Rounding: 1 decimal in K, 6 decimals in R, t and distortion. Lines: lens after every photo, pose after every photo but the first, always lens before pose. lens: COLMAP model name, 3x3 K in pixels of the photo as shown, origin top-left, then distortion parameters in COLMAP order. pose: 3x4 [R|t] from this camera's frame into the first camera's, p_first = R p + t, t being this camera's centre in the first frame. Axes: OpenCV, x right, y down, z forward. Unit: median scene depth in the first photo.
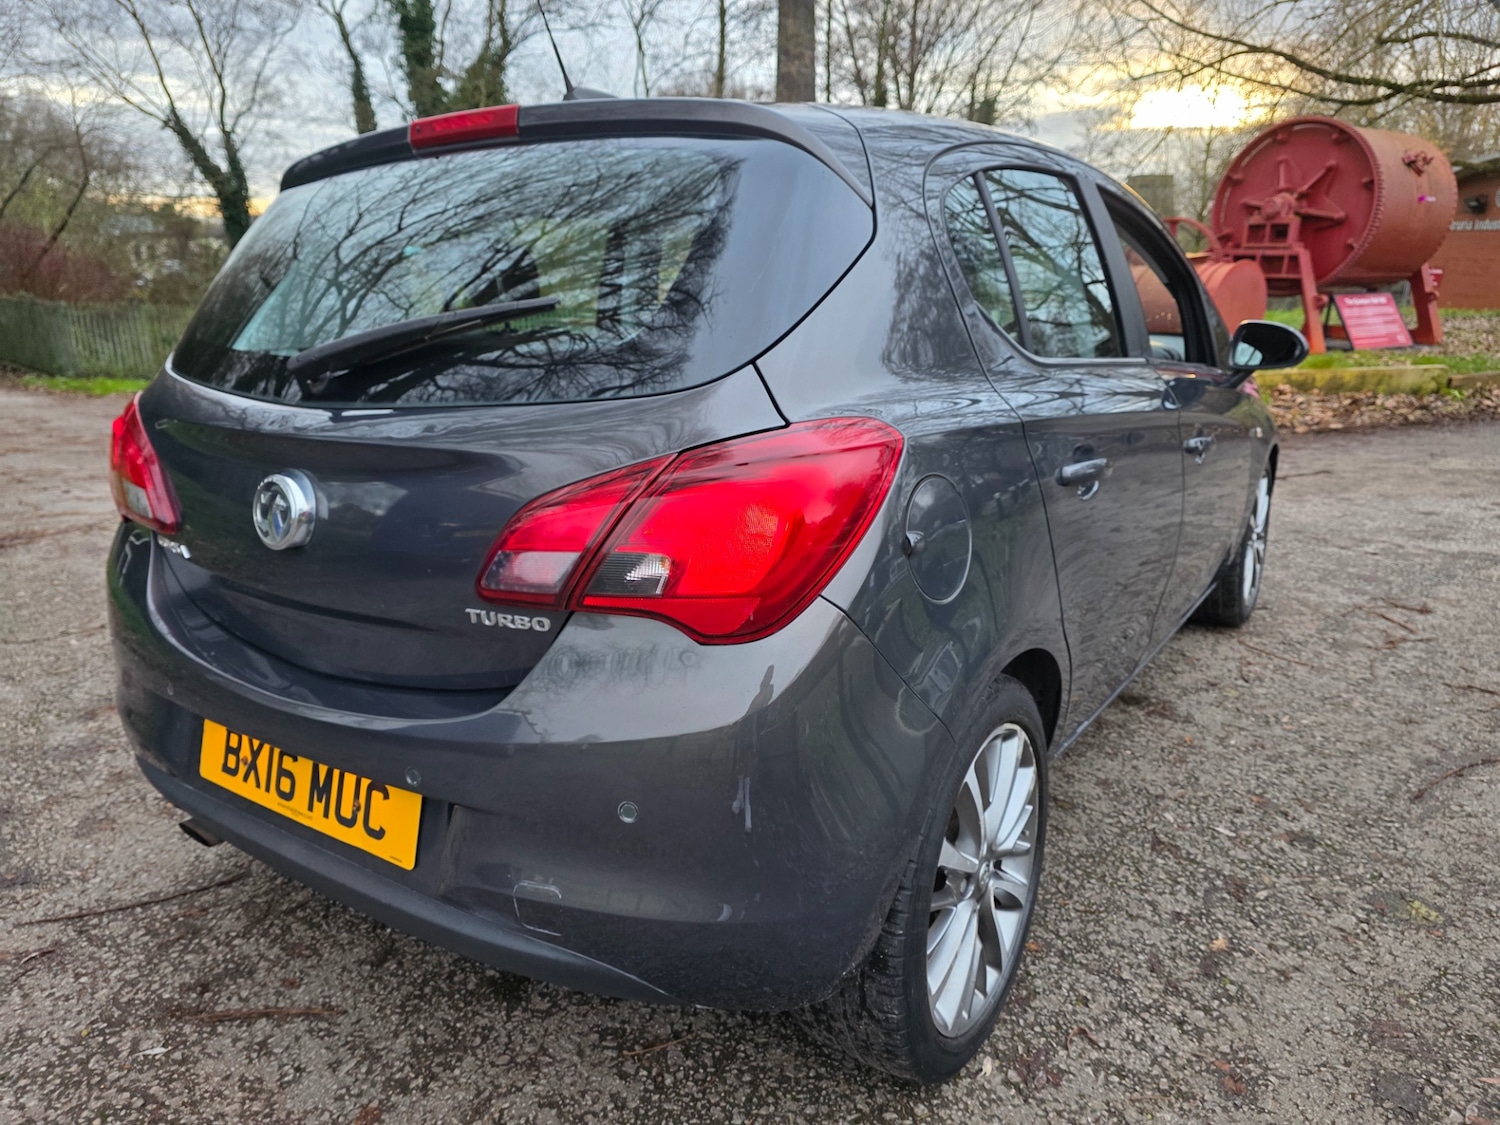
lens RADIAL K [[1011.7, 0, 731.7], [0, 1011.7, 586.7], [0, 0, 1]] dist [0.049265, -0.047215]
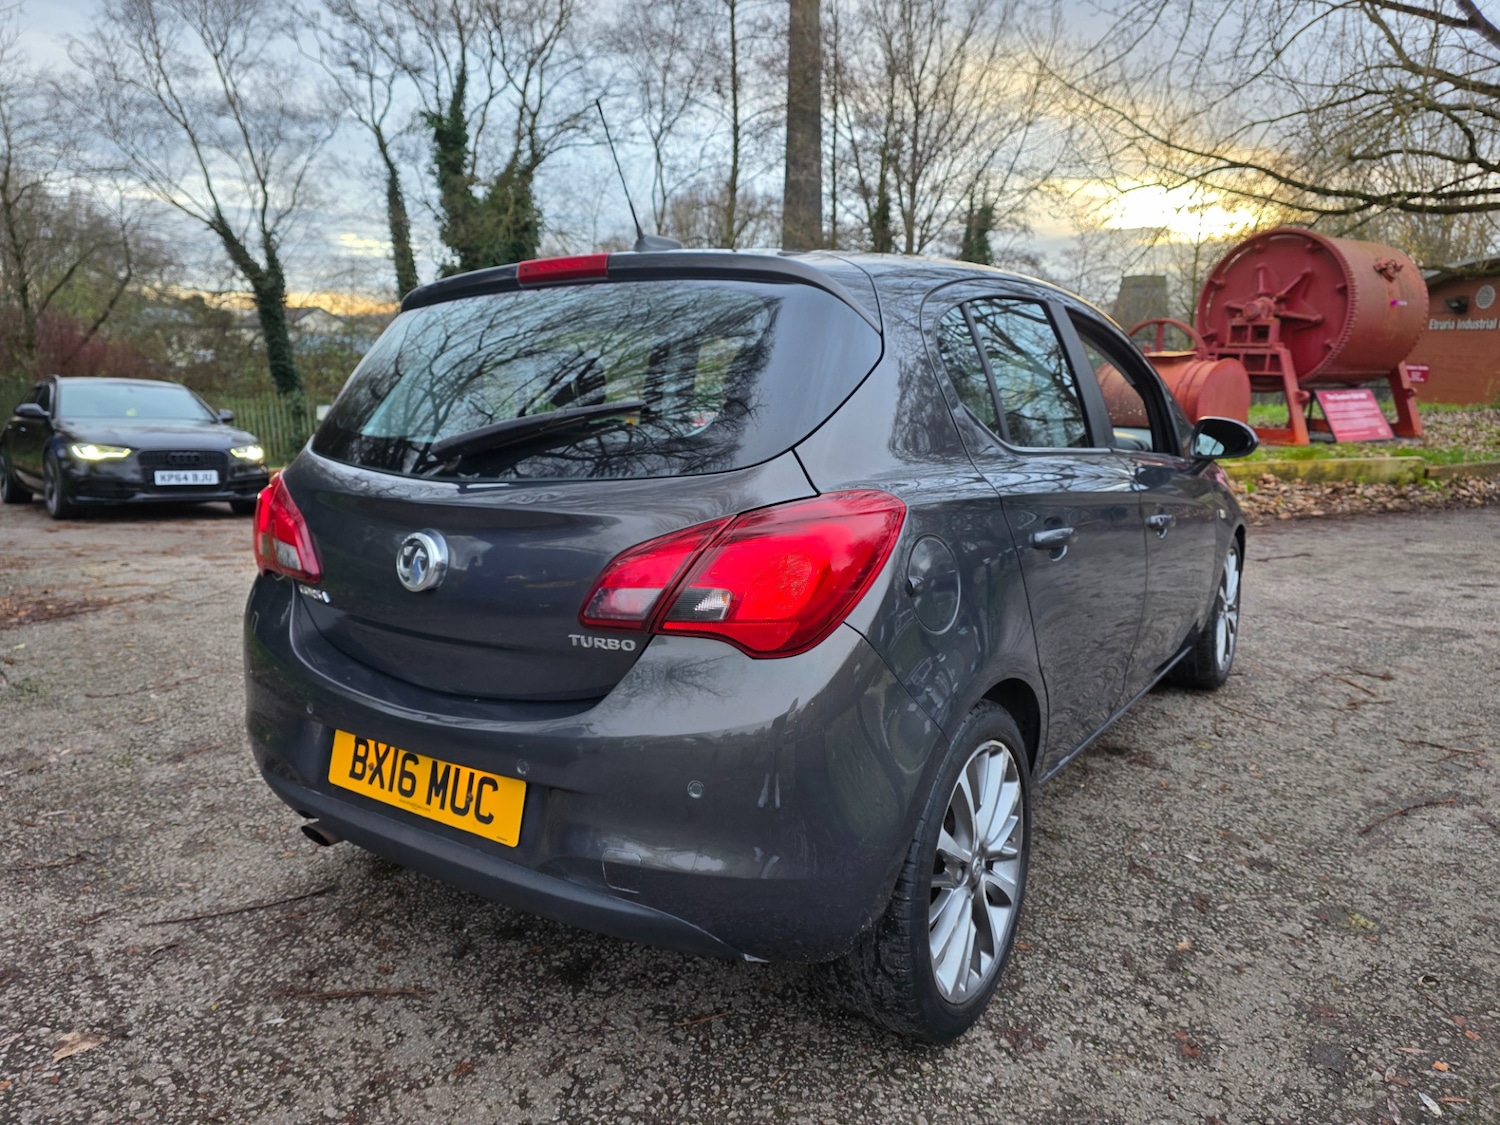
lens RADIAL K [[1011.7, 0, 736.0], [0, 1011.7, 565.7], [0, 0, 1]] dist [0.049265, -0.047215]
pose [[0.999968, 0.007513, -0.002896, -0.032242], [-0.007770, 0.994700, -0.102530, 0.045721], [0.002110, 0.102549, 0.994726, -0.207201]]
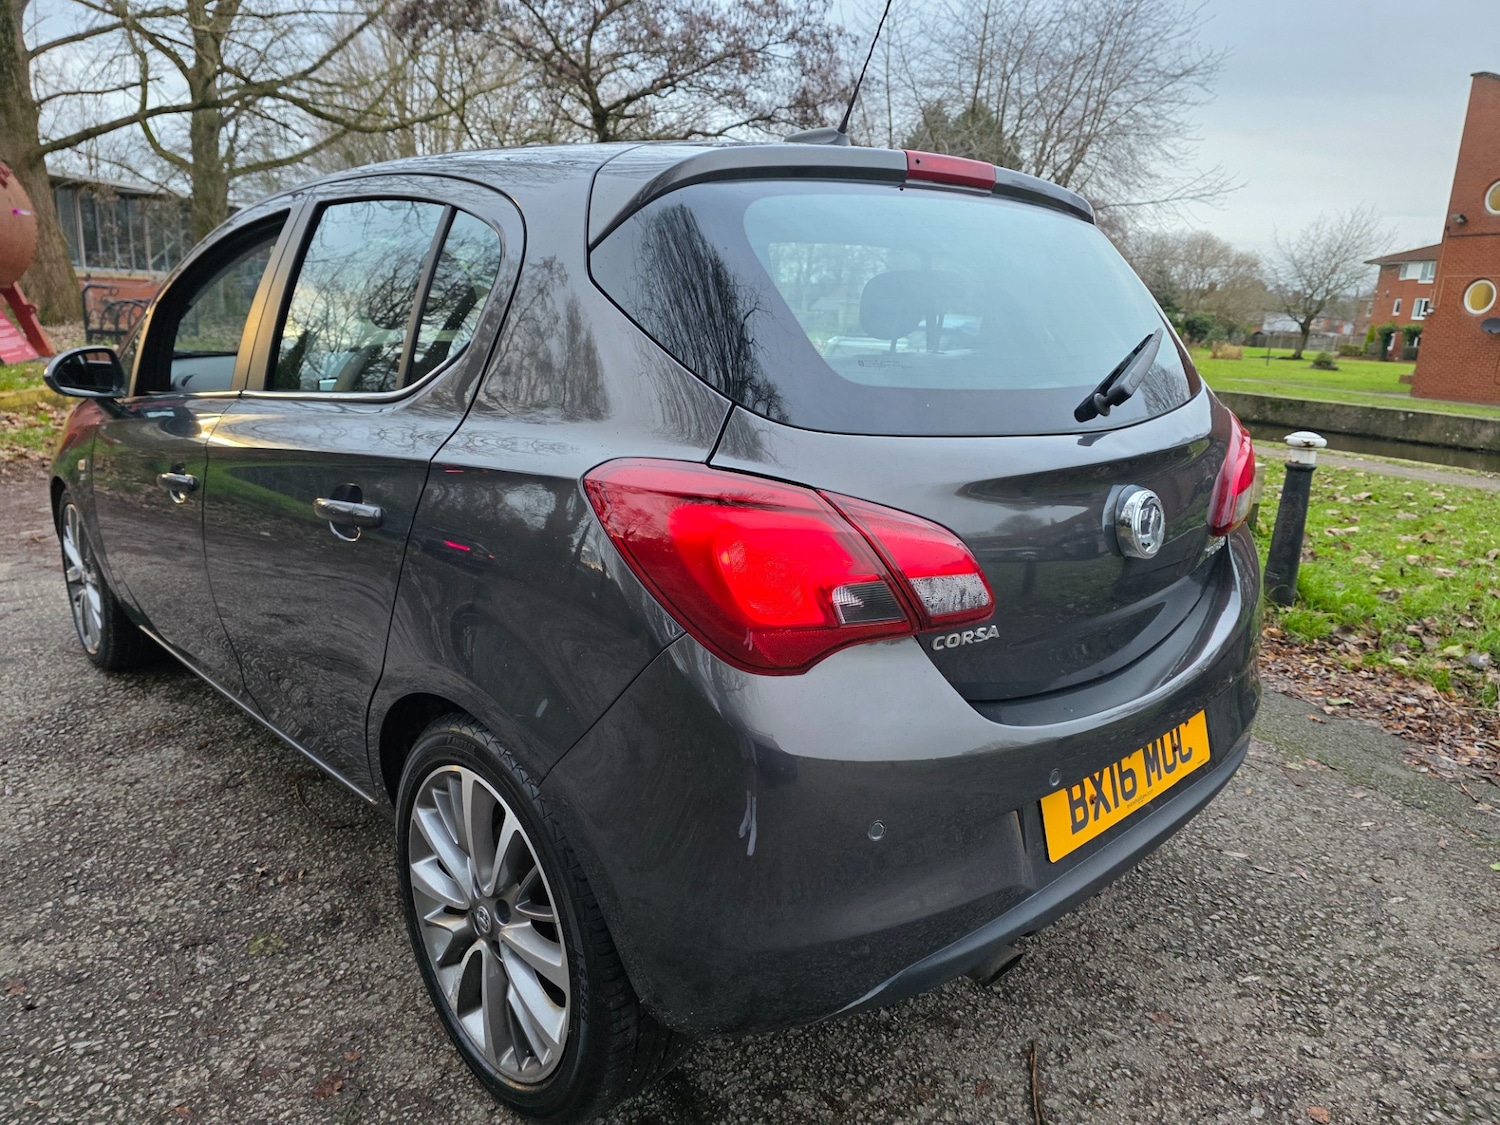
lens RADIAL K [[1011.7, 0, 746.6], [0, 1011.7, 563.4], [0, 0, 1]] dist [0.049265, -0.047215]
pose [[0.215261, -0.227334, 0.949727, -1.234618], [0.255762, 0.951704, 0.169837, -0.256190], [-0.942469, 0.206345, 0.263008, 0.876254]]
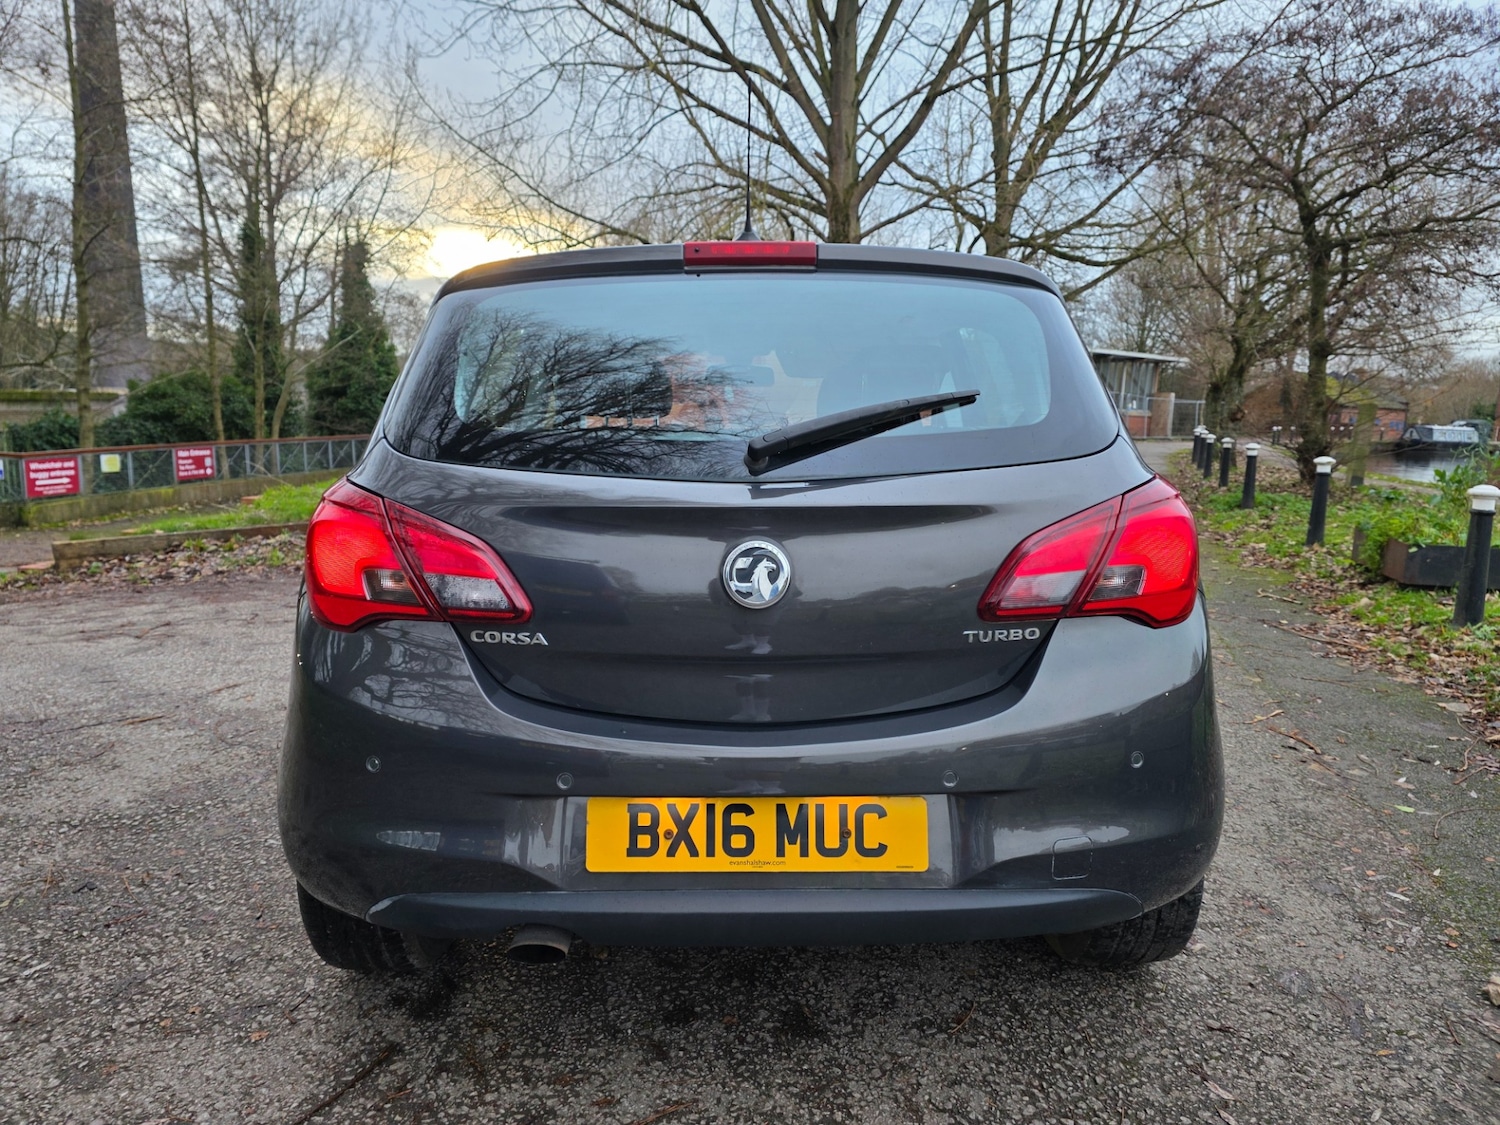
lens RADIAL K [[1011.7, 0, 737.9], [0, 1011.7, 560.2], [0, 0, 1]] dist [0.049265, -0.047215]
pose [[0.820903, -0.062490, 0.567638, -0.839402], [0.146628, 0.983736, -0.103752, 0.016745], [-0.551922, 0.168402, 0.816715, 0.093441]]
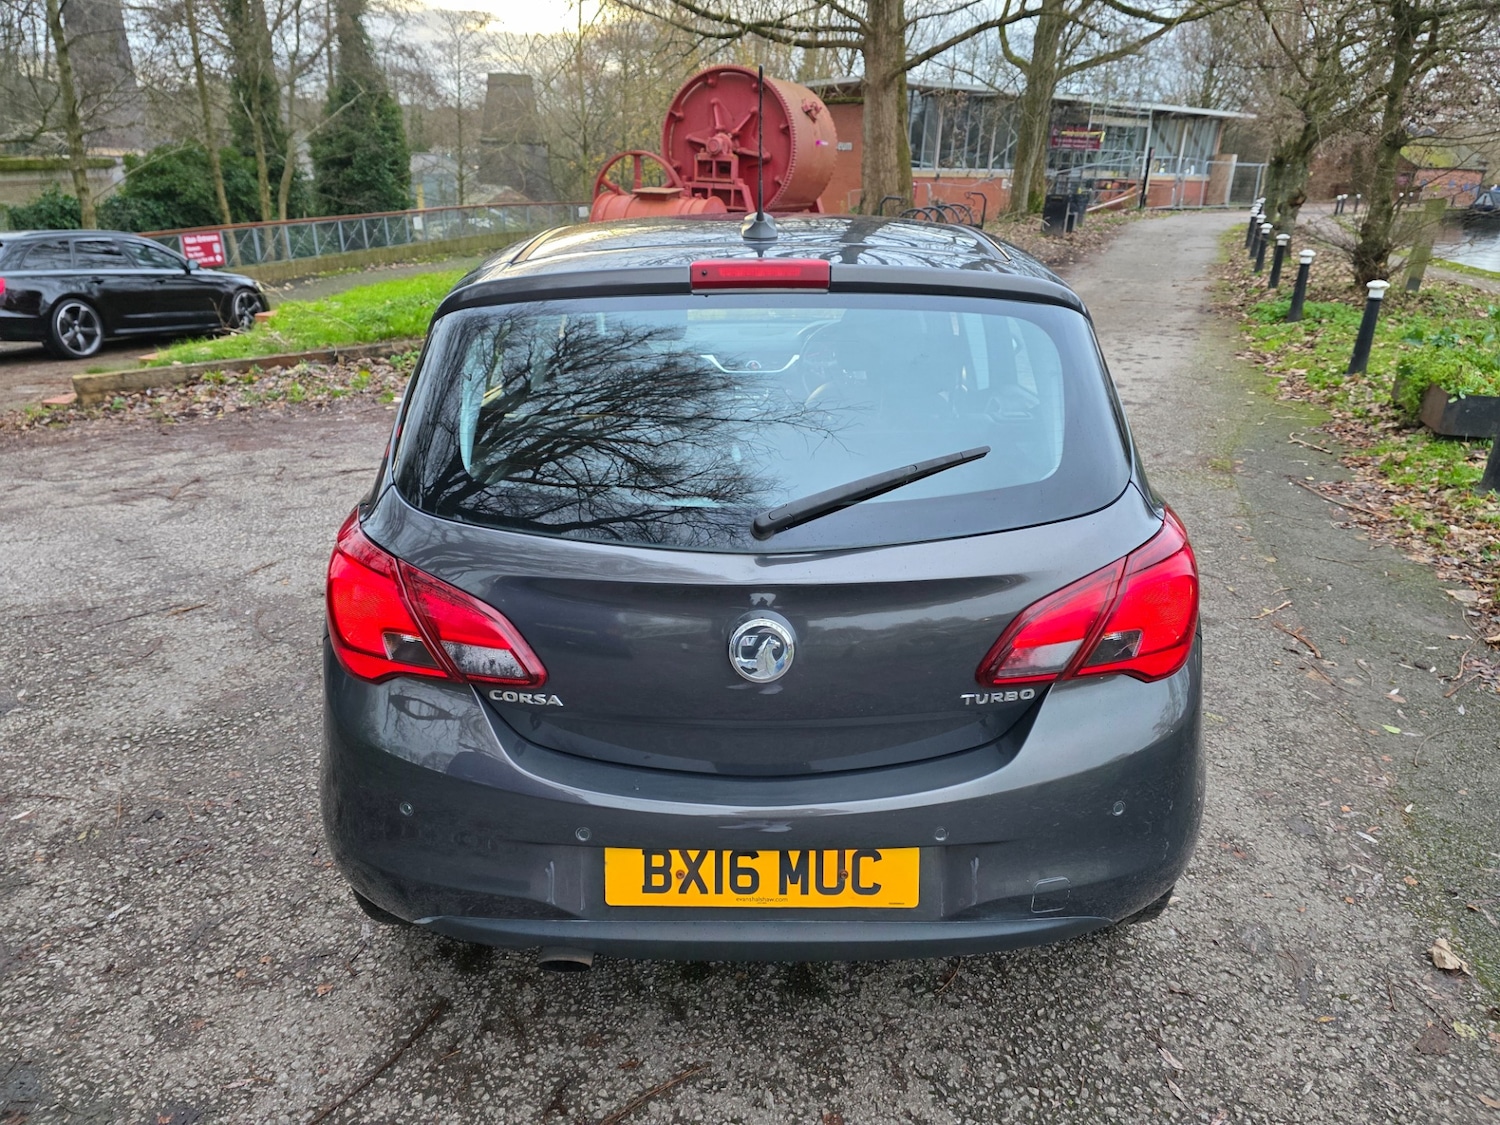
lens RADIAL K [[1011.7, 0, 749.9], [0, 1011.7, 561.6], [0, 0, 1]] dist [0.049265, -0.047215]
pose [[0.830254, -0.183256, 0.526399, -0.801297], [0.144478, 0.982885, 0.114298, -0.234584], [-0.538335, -0.018844, 0.842520, 0.047919]]
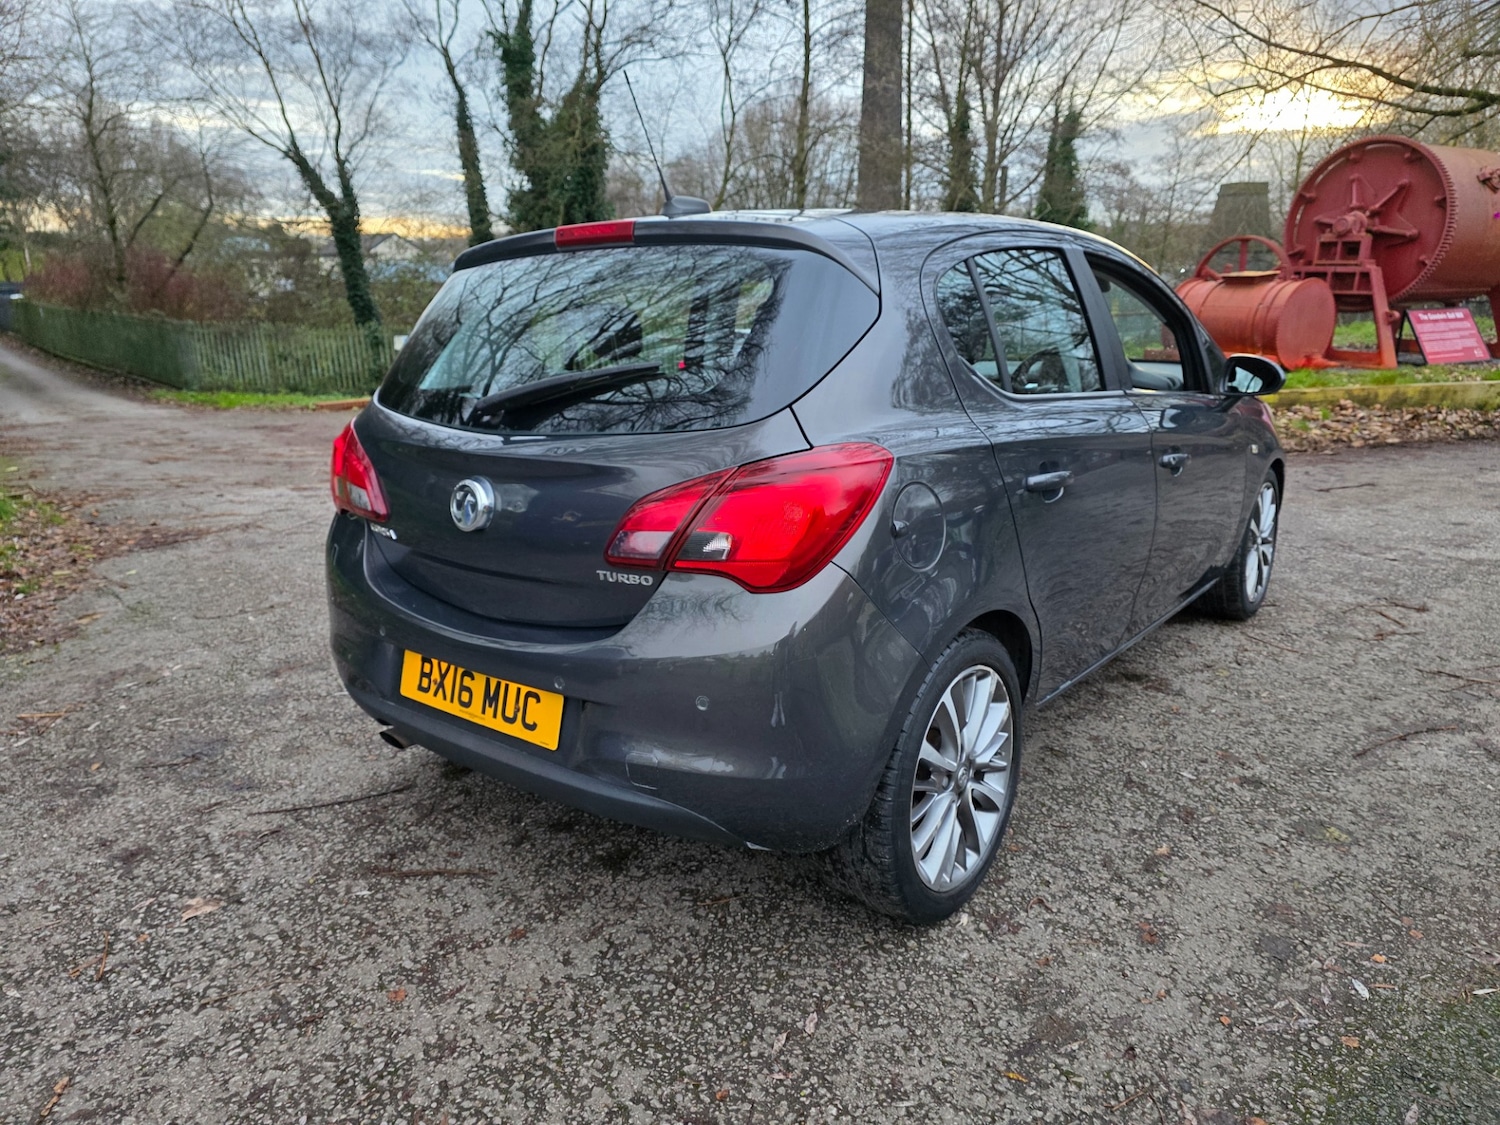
lens RADIAL K [[1011.7, 0, 740.9], [0, 1011.7, 579.4], [0, 0, 1]] dist [0.049265, -0.047215]
pose [[0.997441, 0.012689, -0.070359, 0.038266], [-0.013856, 0.999774, -0.016122, 0.039616], [0.070138, 0.017055, 0.997391, -0.328912]]
